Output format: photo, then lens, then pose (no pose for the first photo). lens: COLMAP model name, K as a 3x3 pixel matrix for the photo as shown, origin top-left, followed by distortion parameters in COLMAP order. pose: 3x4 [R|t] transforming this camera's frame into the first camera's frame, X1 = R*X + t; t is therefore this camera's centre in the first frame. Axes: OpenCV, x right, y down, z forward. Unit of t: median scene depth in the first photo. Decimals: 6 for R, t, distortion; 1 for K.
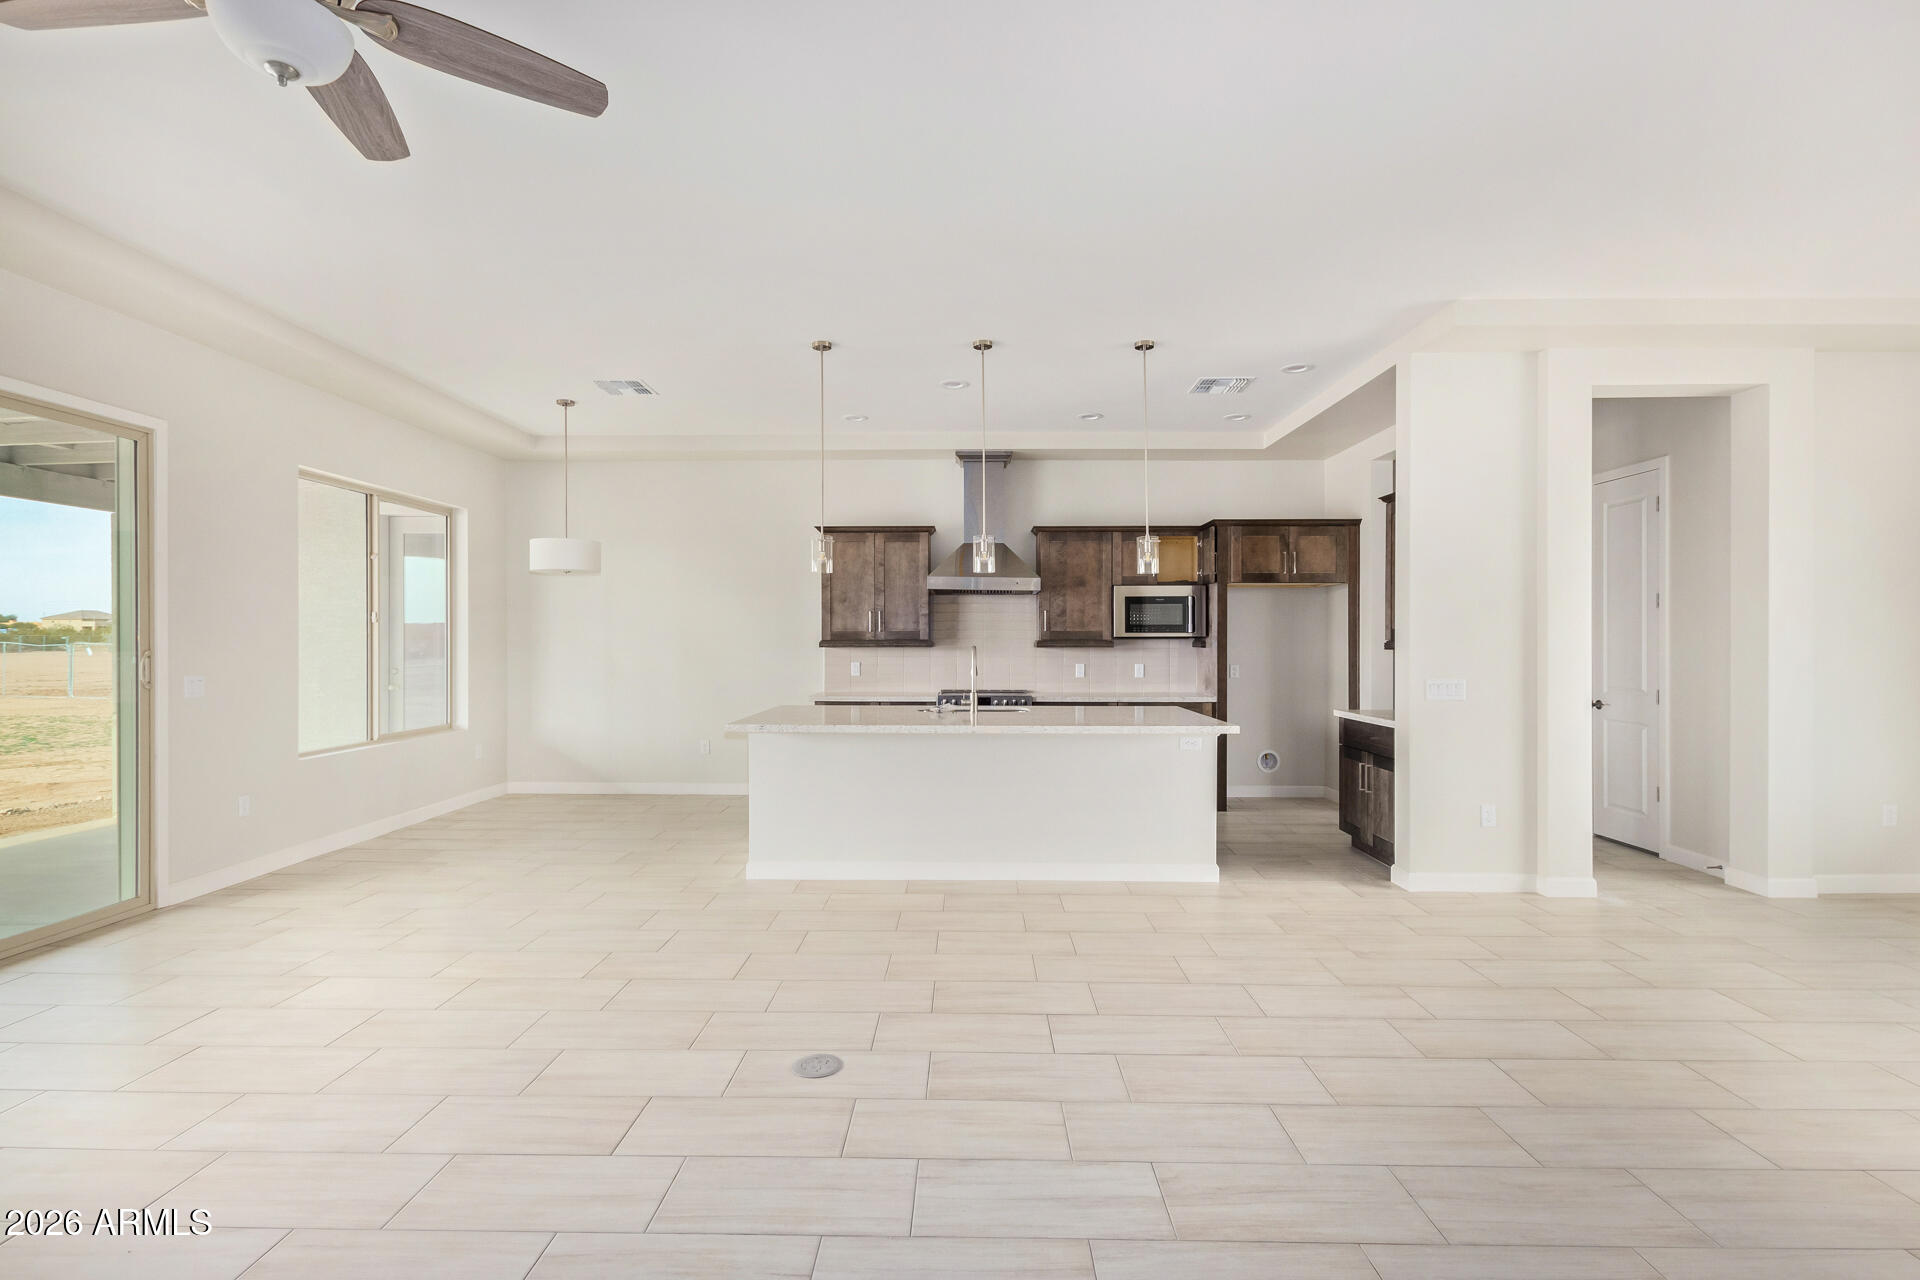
lens RADIAL K [[891.1, 0, 961.4], [0, 891.1, 628.9], [0, 0, 1]] dist [0.008117, -0.004053]
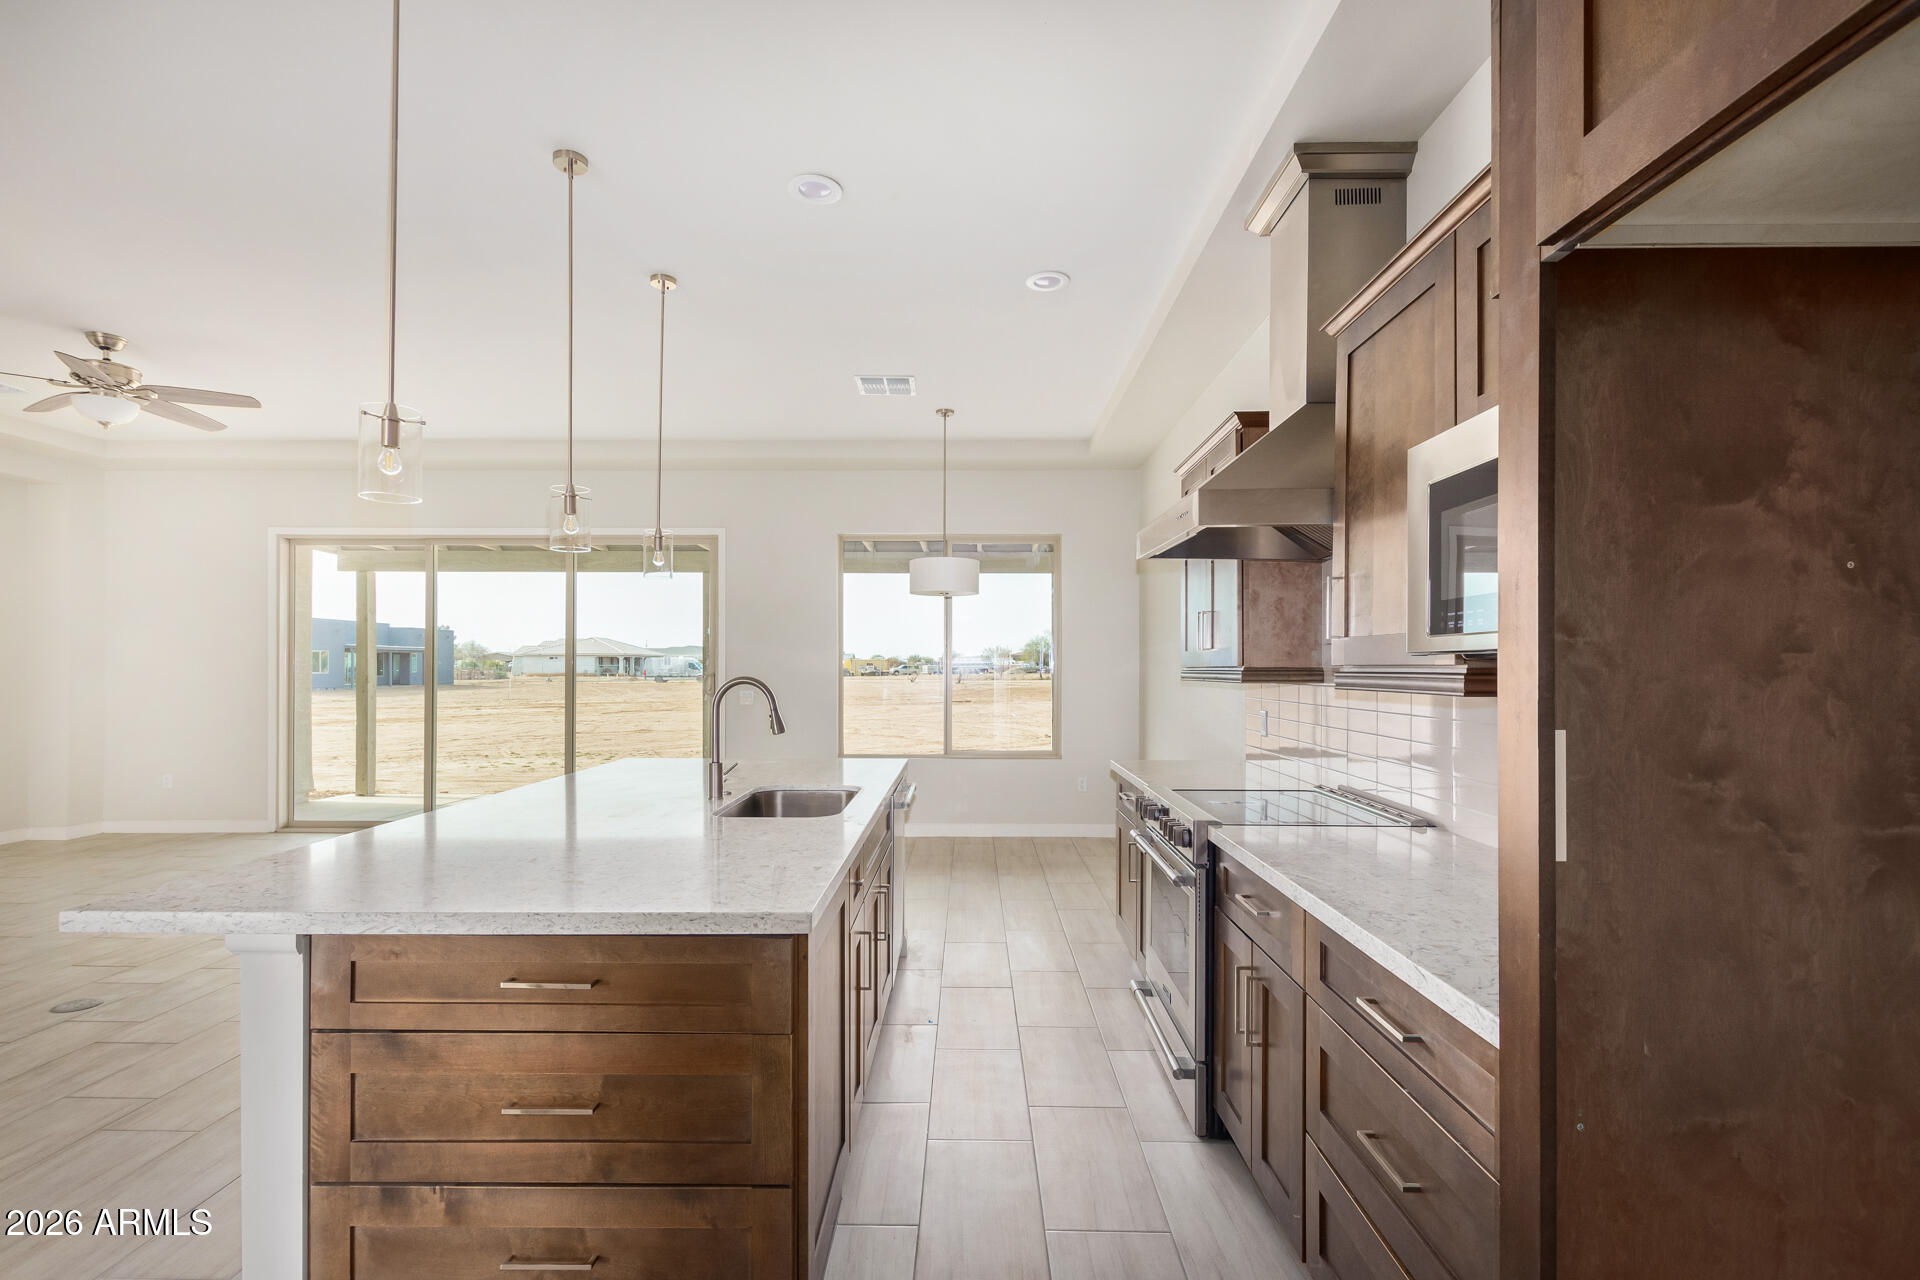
lens RADIAL K [[891.1, 0, 946.4], [0, 891.1, 654.9], [0, 0, 1]] dist [0.008117, -0.004053]
pose [[-0.015766, -0.012288, -0.999800, 0.428090], [0.012303, 0.999846, -0.012483, 0.011453], [0.999800, -0.012498, -0.015612, 0.899010]]
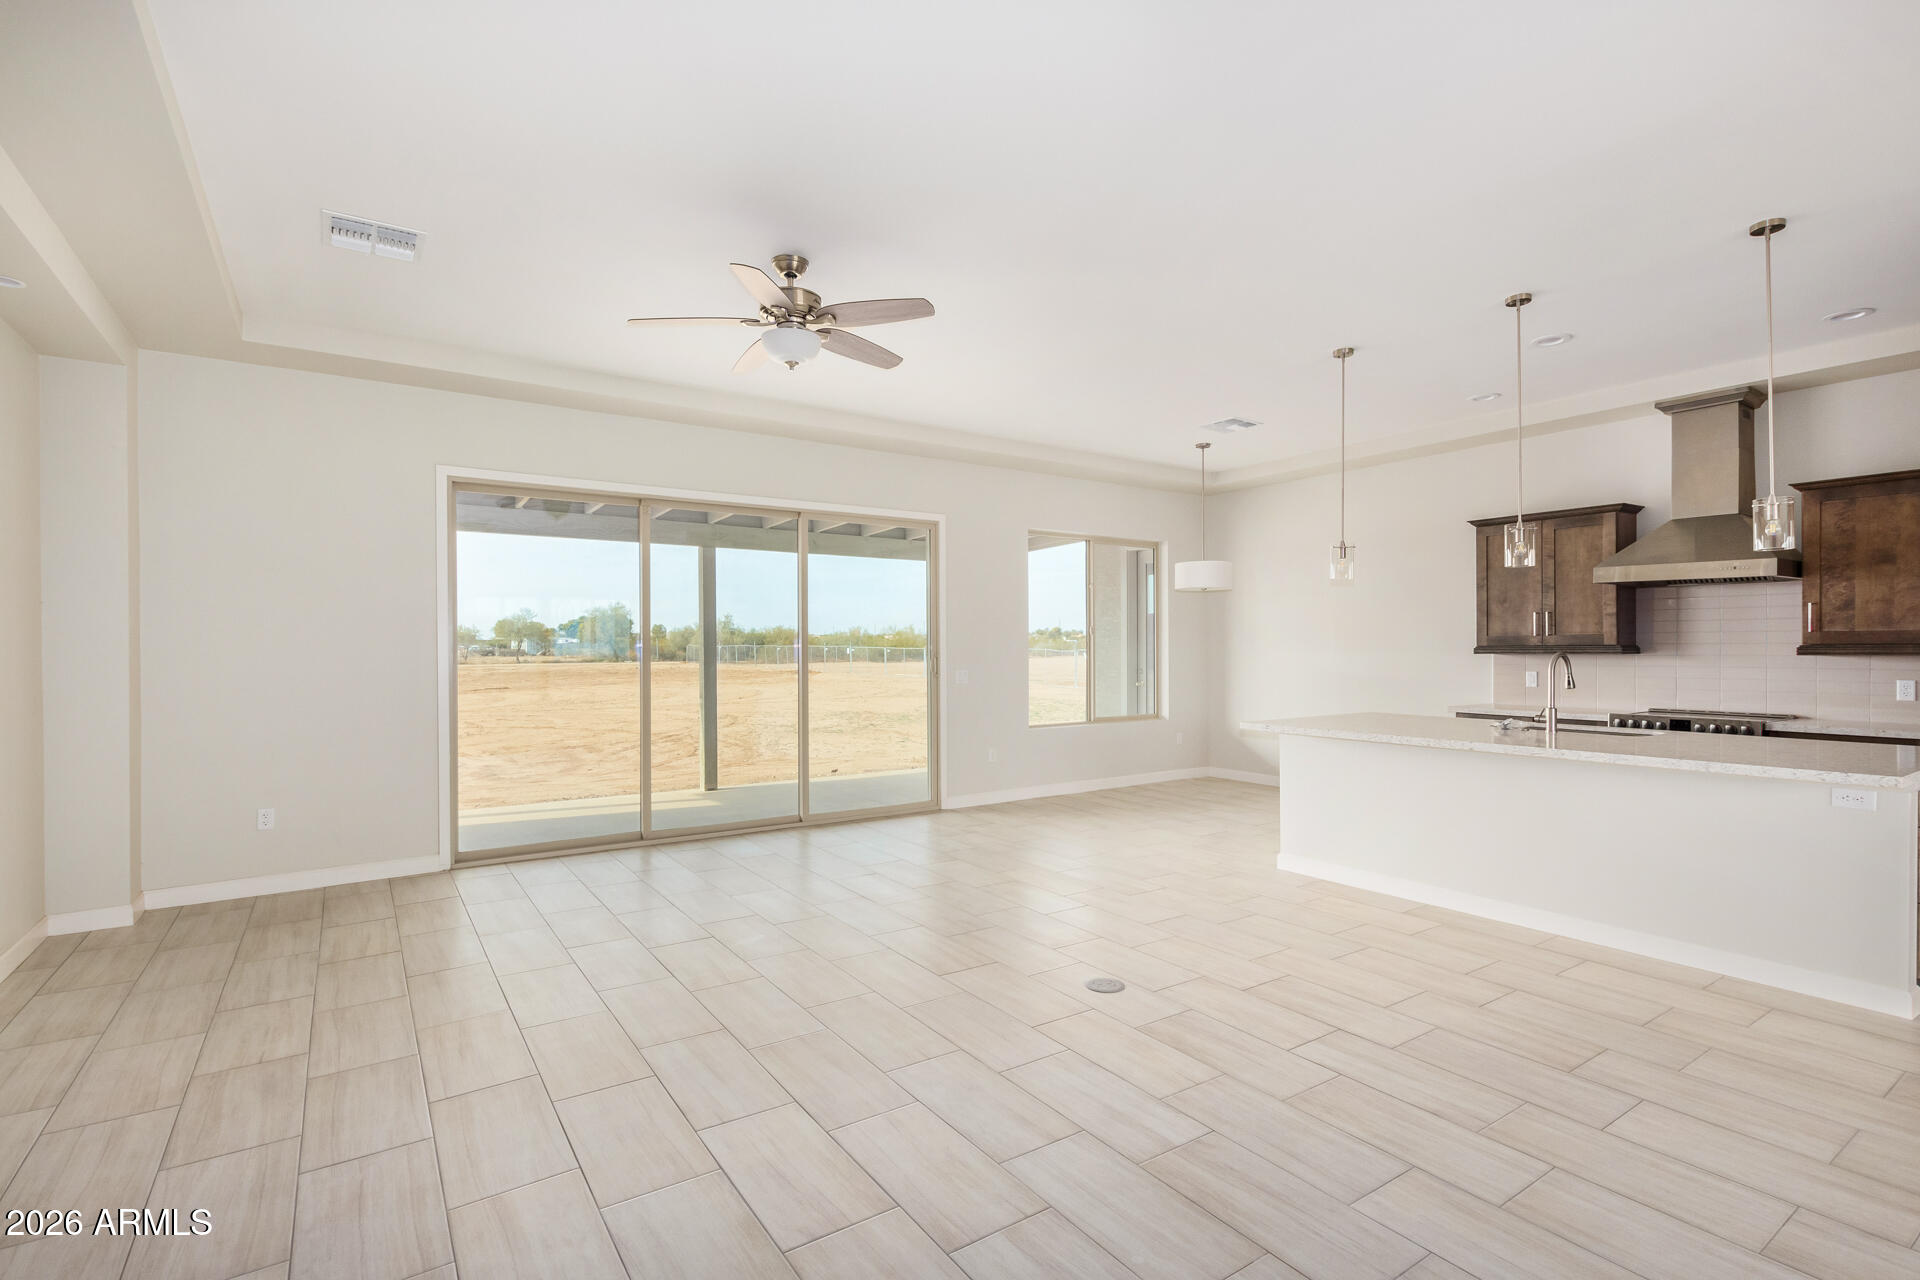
lens RADIAL K [[891.1, 0, 952.7], [0, 891.1, 648.5], [0, 0, 1]] dist [0.008117, -0.004053]
pose [[0.569215, -0.002154, -0.822186, 0.301463], [0.013395, 0.999888, 0.006654, 0.001848], [0.822080, -0.014801, 0.569180, 0.046413]]
